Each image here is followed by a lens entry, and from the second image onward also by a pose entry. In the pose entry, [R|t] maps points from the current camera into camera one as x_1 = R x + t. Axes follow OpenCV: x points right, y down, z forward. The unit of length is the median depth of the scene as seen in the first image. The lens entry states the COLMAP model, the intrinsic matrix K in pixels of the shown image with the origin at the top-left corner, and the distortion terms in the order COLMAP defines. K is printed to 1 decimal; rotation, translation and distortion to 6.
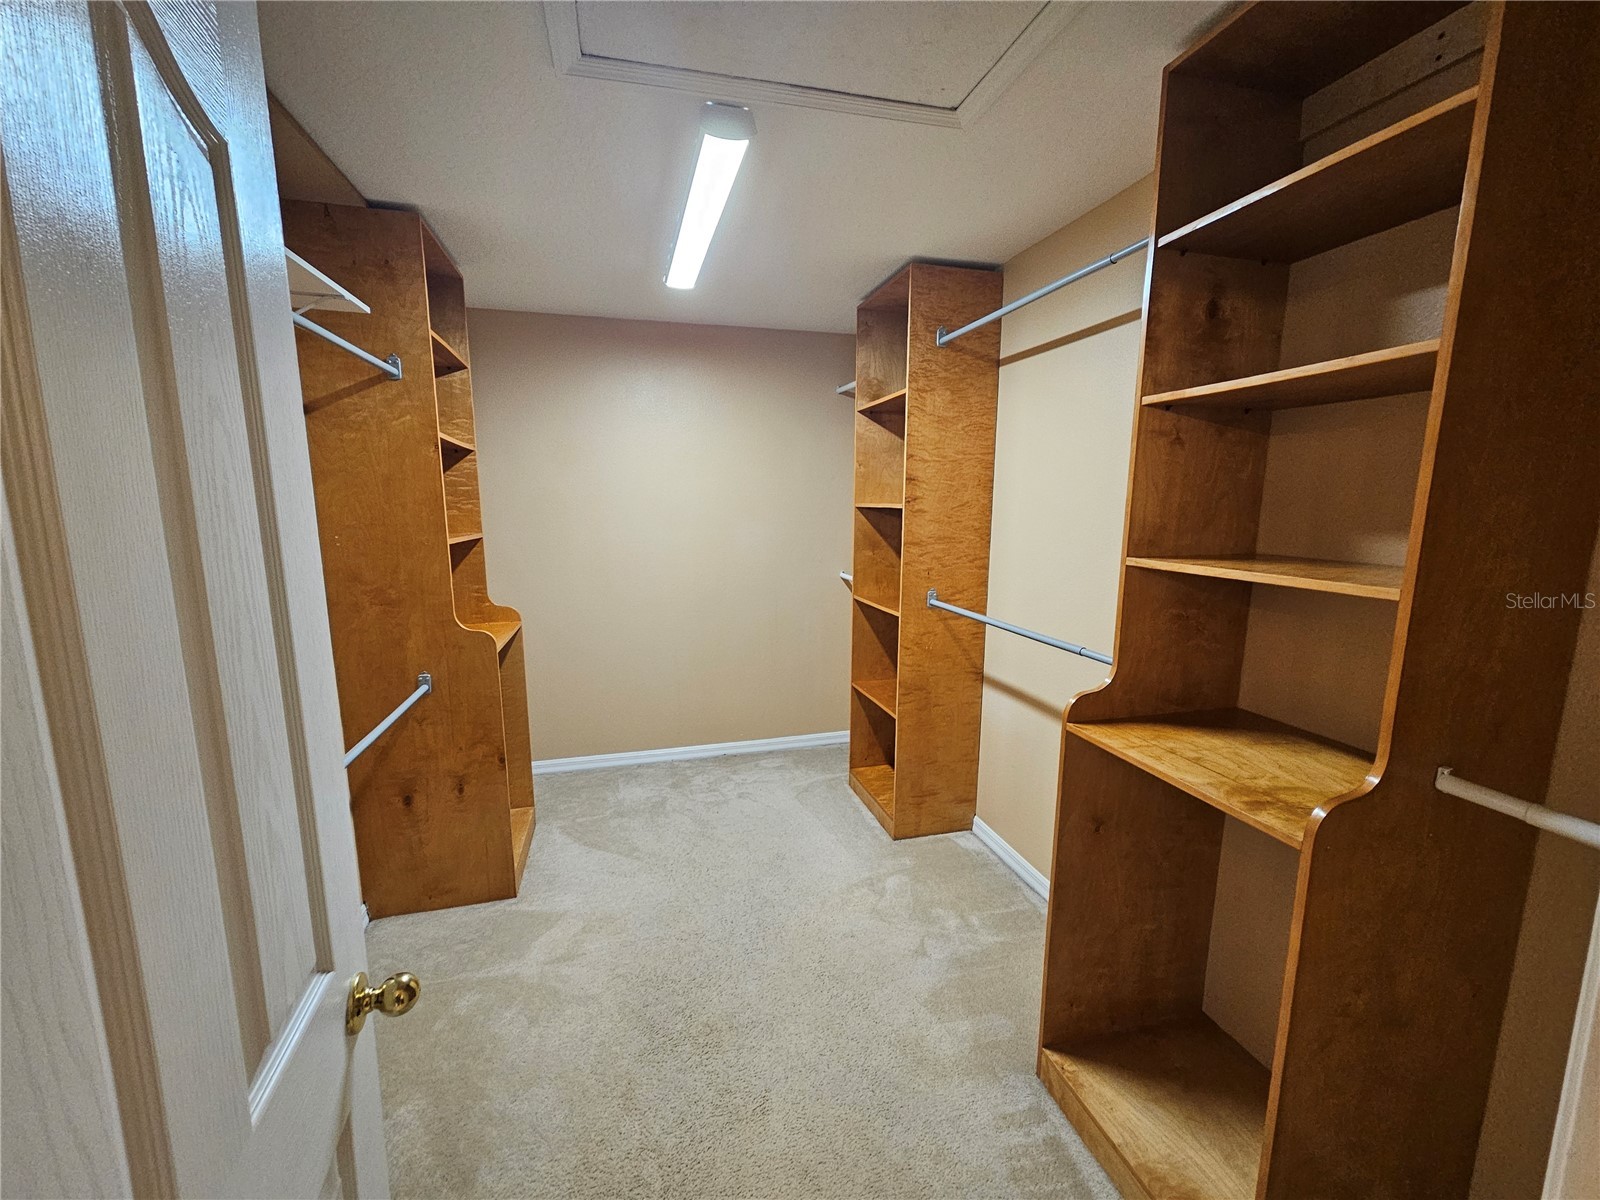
lens RADIAL K [[654.3, 0, 802.9], [0, 654.3, 598.8], [0, 0, 1]] dist [0.006913, -0.000211]
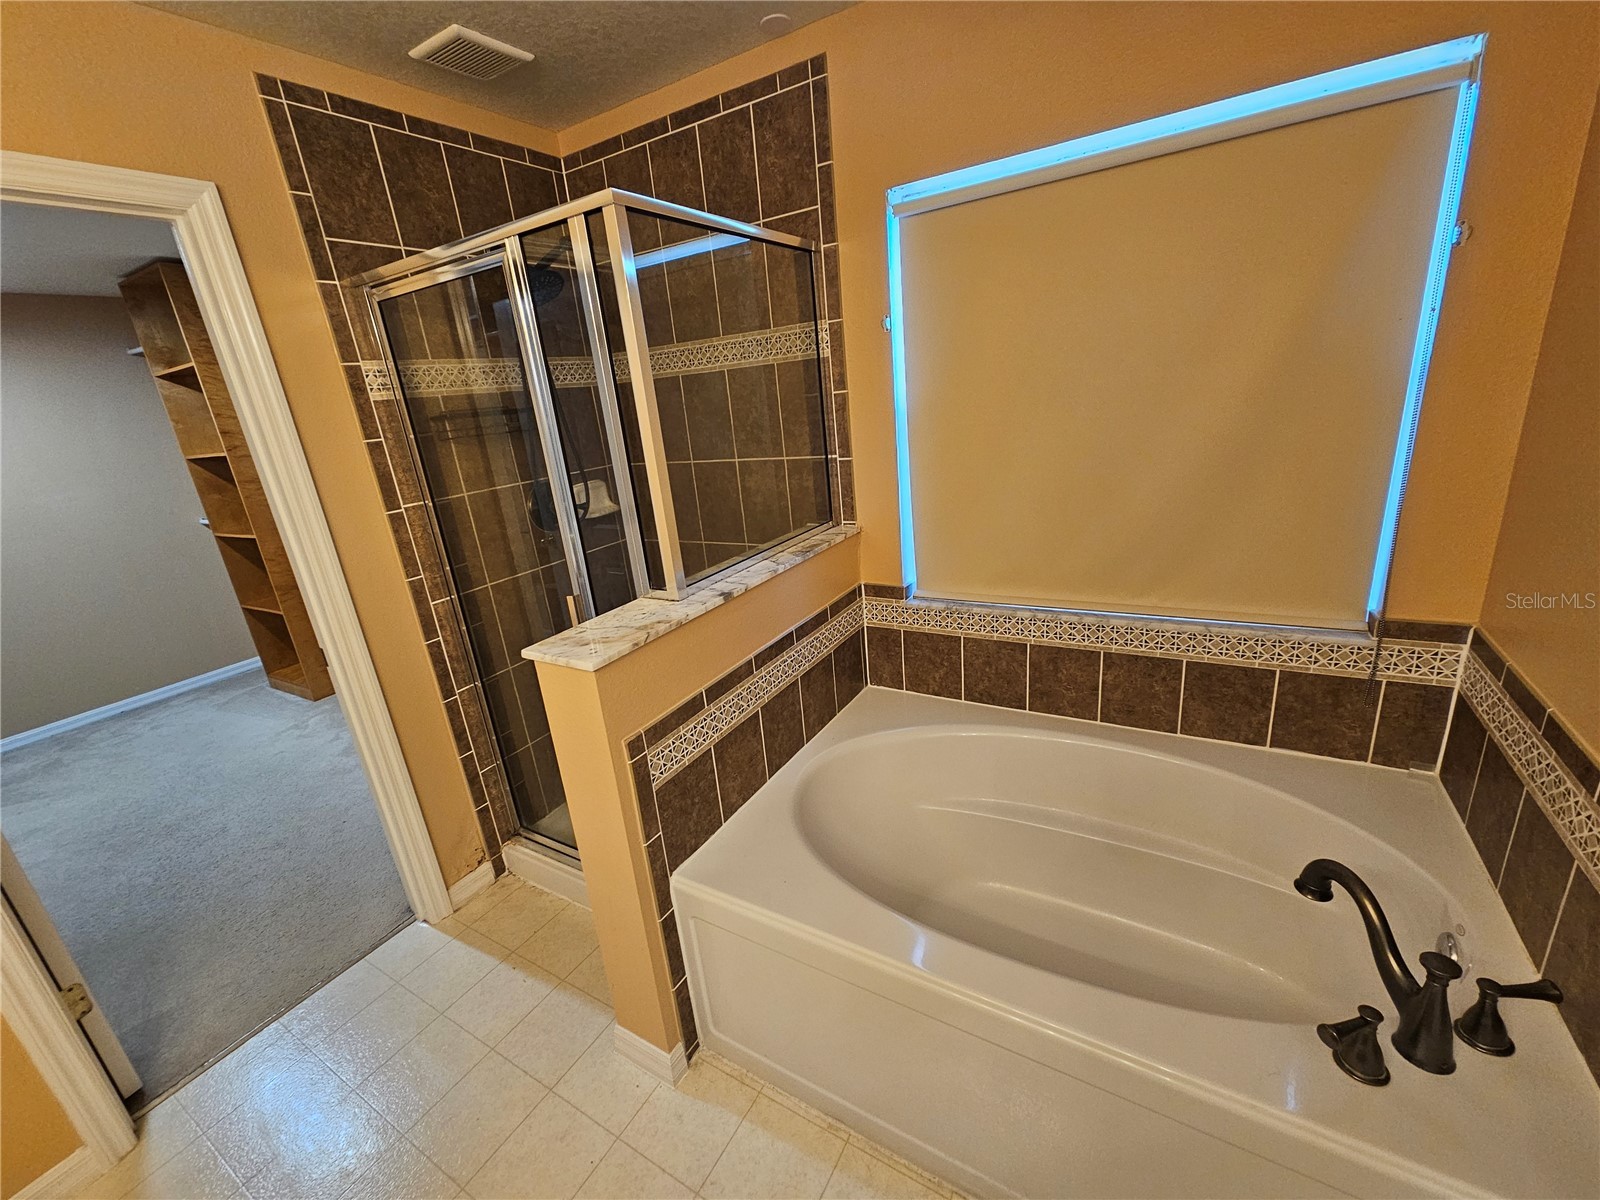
lens RADIAL K [[654.3, 0, 797.5], [0, 654.3, 606.9], [0, 0, 1]] dist [0.006913, -0.000211]
pose [[0.720594, -0.281139, 0.633802, 0.046833], [0.196744, 0.959442, 0.201898, 0.092194], [-0.664858, -0.020790, 0.746681, -0.621724]]
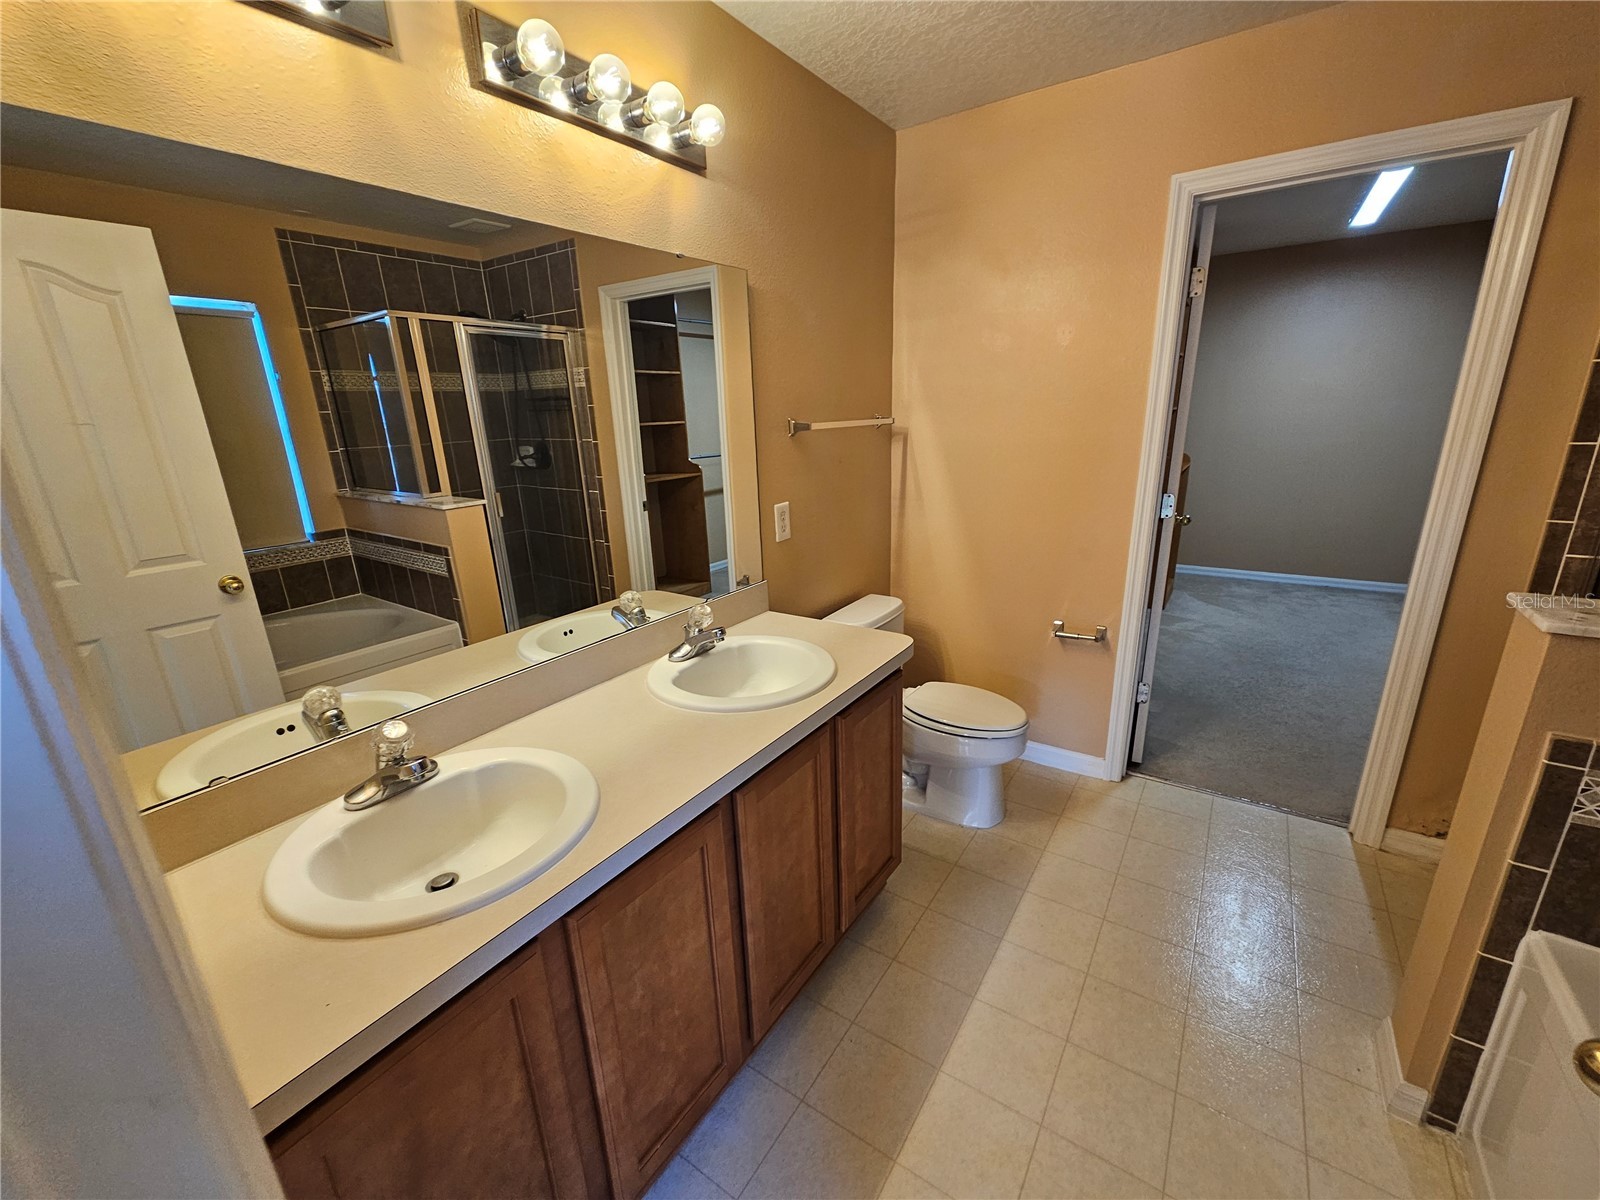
lens RADIAL K [[654.3, 0, 807.0], [0, 654.3, 604.3], [0, 0, 1]] dist [0.006913, -0.000211]
pose [[0.659430, 0.201100, -0.724369, 0.181971], [-0.085172, 0.977338, 0.193794, 0.133402], [0.746925, -0.066098, 0.661614, -0.755057]]
